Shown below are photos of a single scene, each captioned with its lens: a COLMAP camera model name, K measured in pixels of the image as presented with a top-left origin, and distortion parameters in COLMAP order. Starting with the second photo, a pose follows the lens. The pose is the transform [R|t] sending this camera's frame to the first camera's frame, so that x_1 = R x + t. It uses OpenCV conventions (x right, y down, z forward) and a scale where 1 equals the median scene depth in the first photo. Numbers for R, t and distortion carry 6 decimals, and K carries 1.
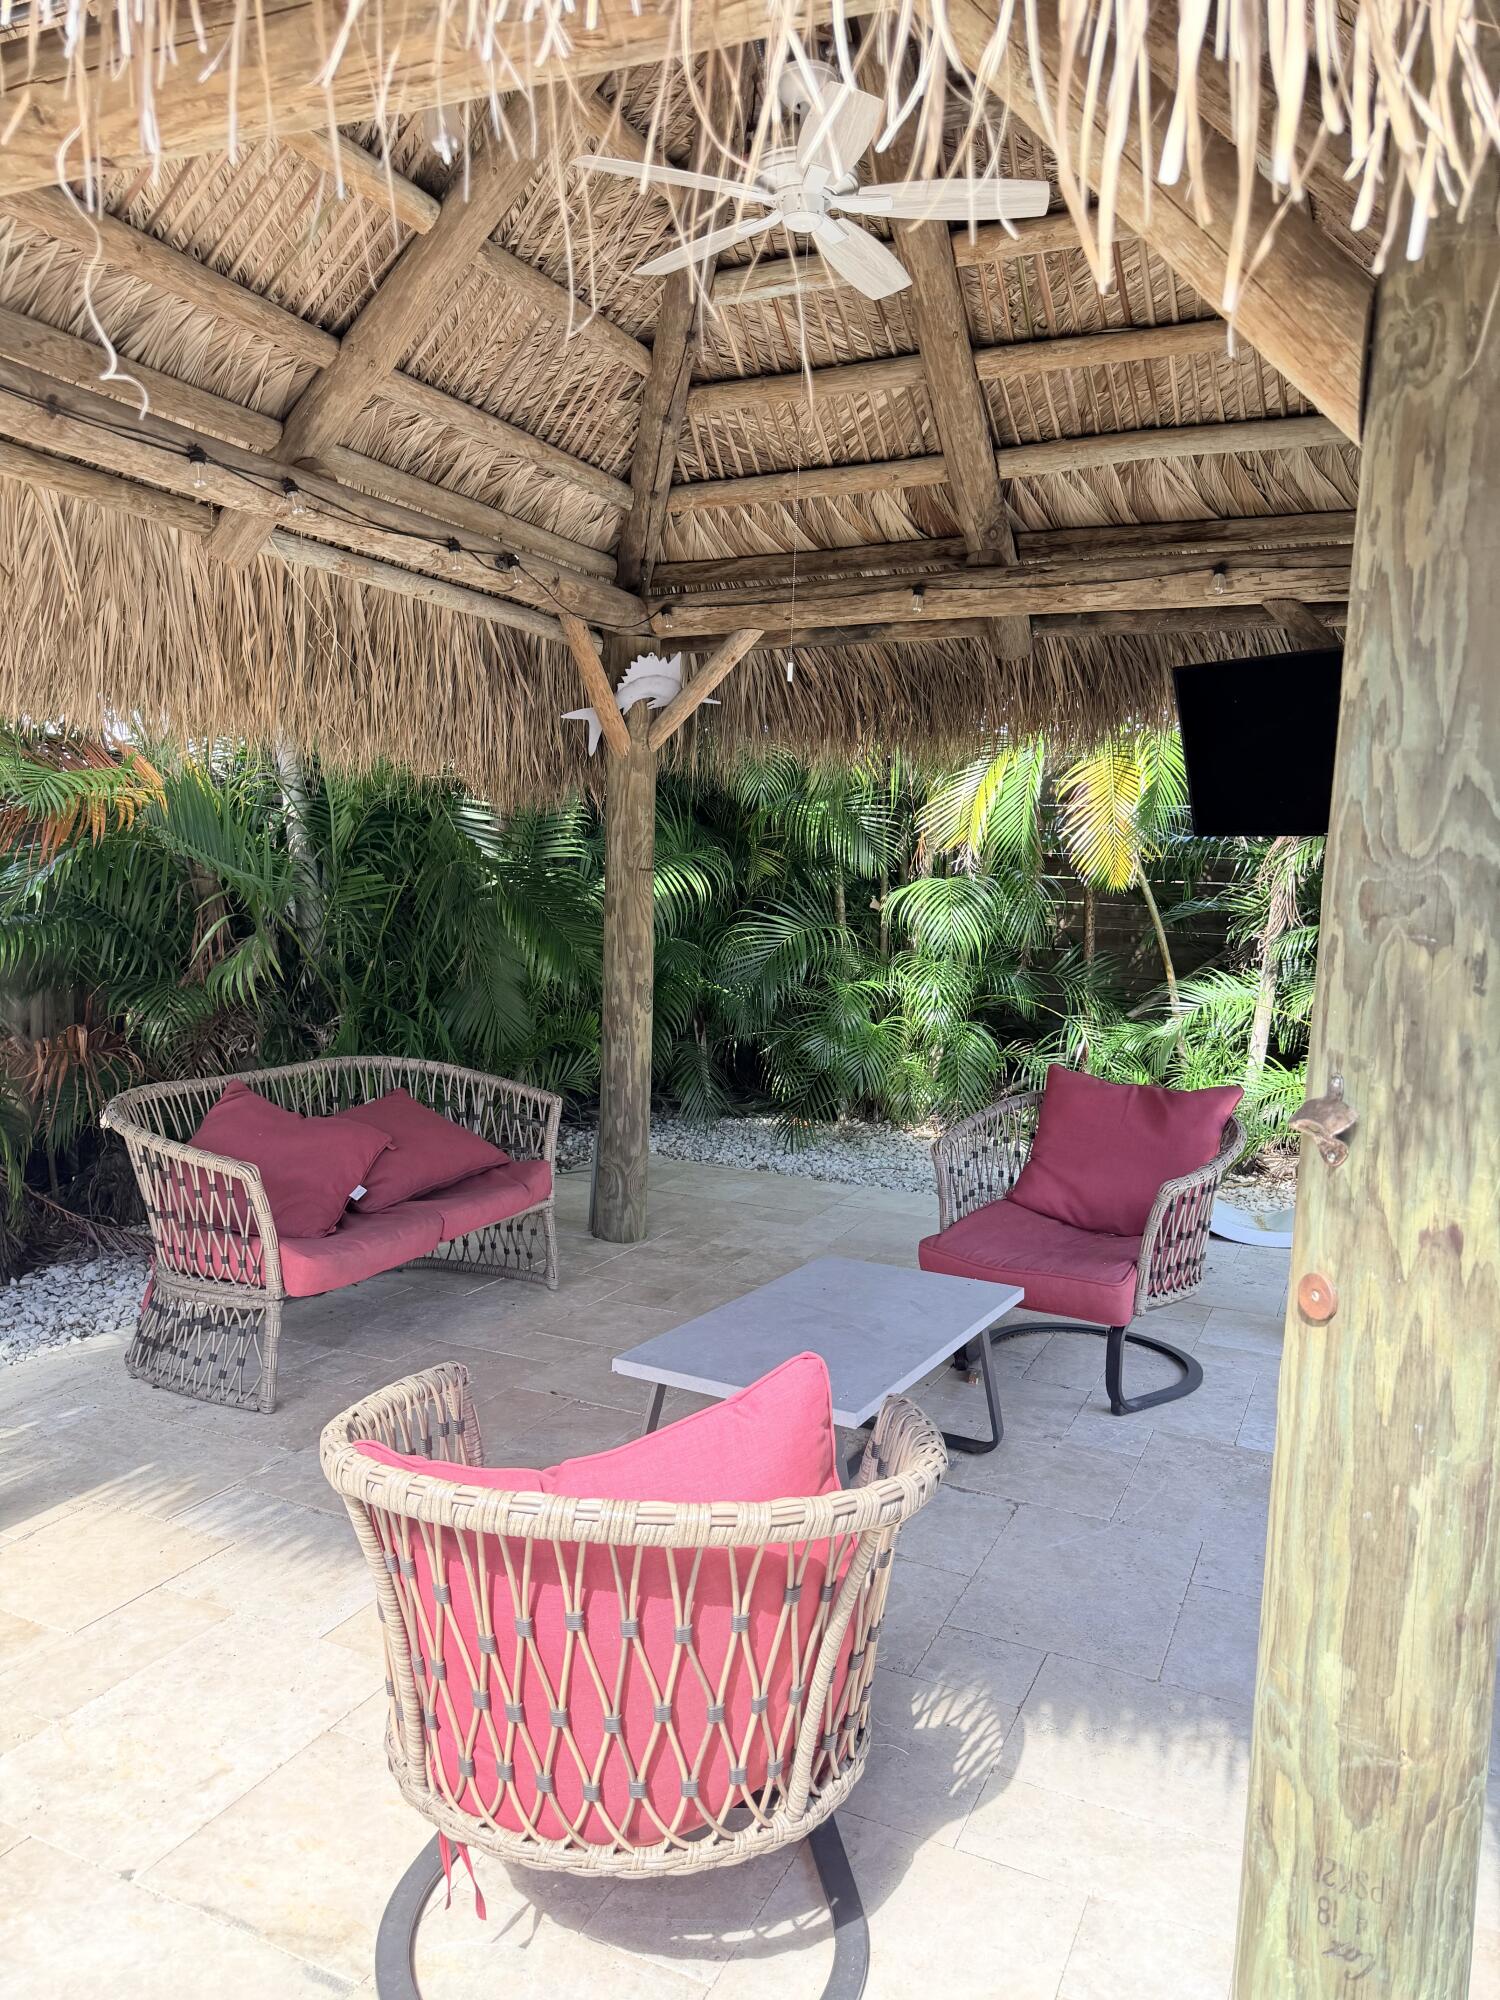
lens RADIAL K [[1417.8, 0, 750.0], [0, 1417.8, 1000.0], [0, 0, 1]] dist [0.033958, -0.033514]
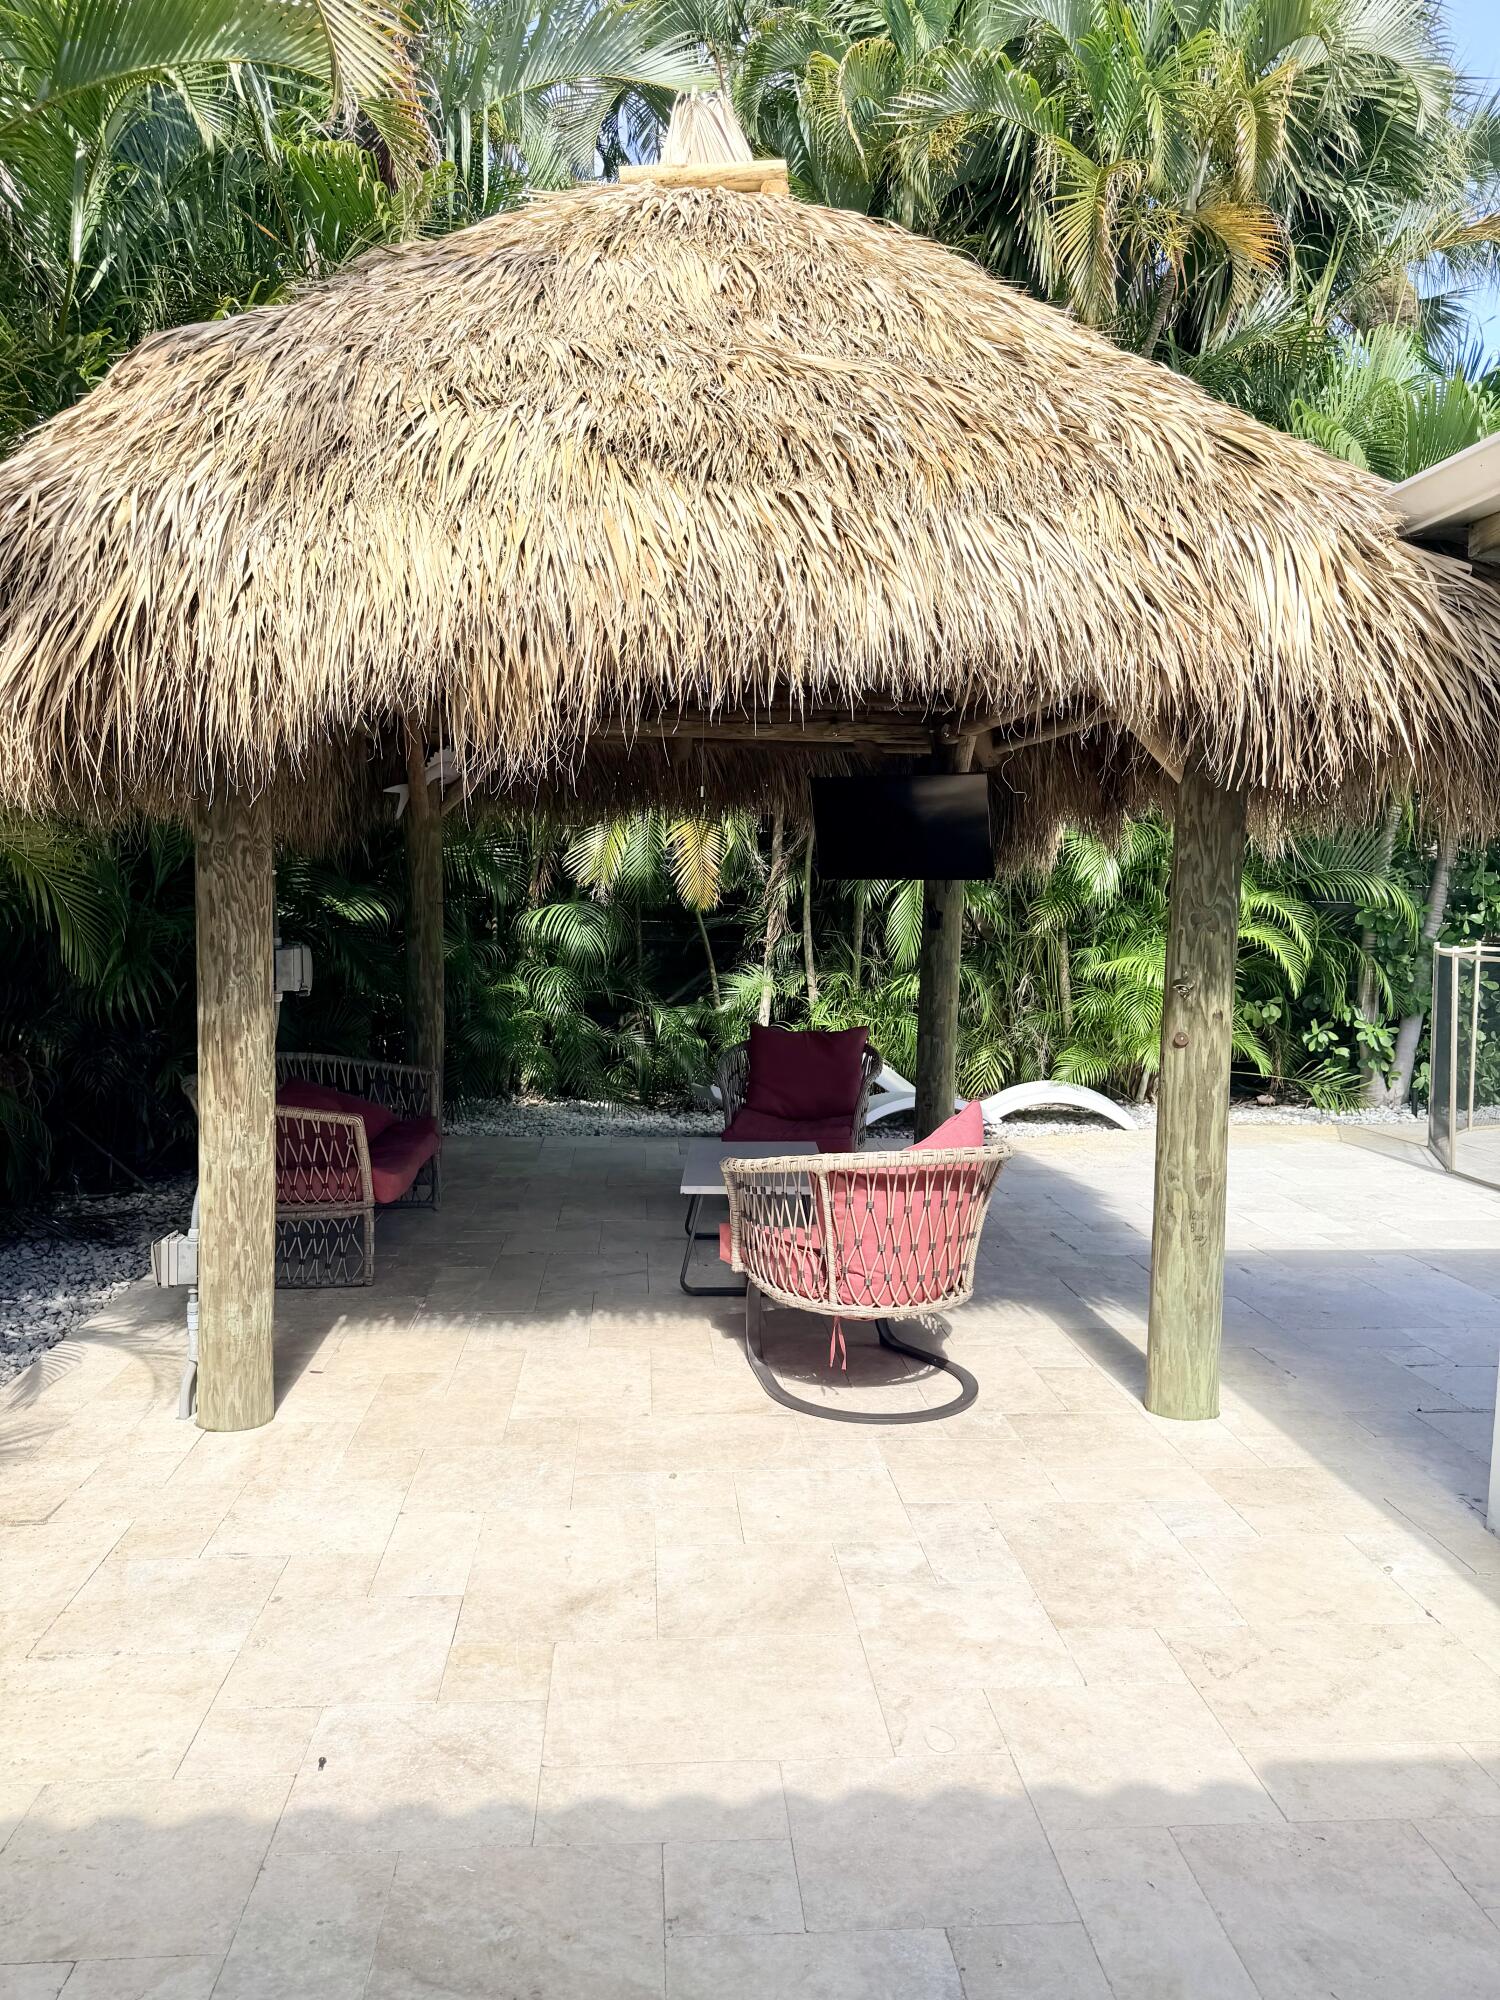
lens RADIAL K [[1399.4, 0, 750.0], [0, 1399.4, 1000.0], [0, 0, 1]] dist [0.132845, -0.182920]
pose [[0.867759, -0.054996, 0.493932, -0.712119], [0.060017, 0.998181, 0.005701, 0.013891], [-0.493347, 0.024697, 0.869482, -0.462885]]
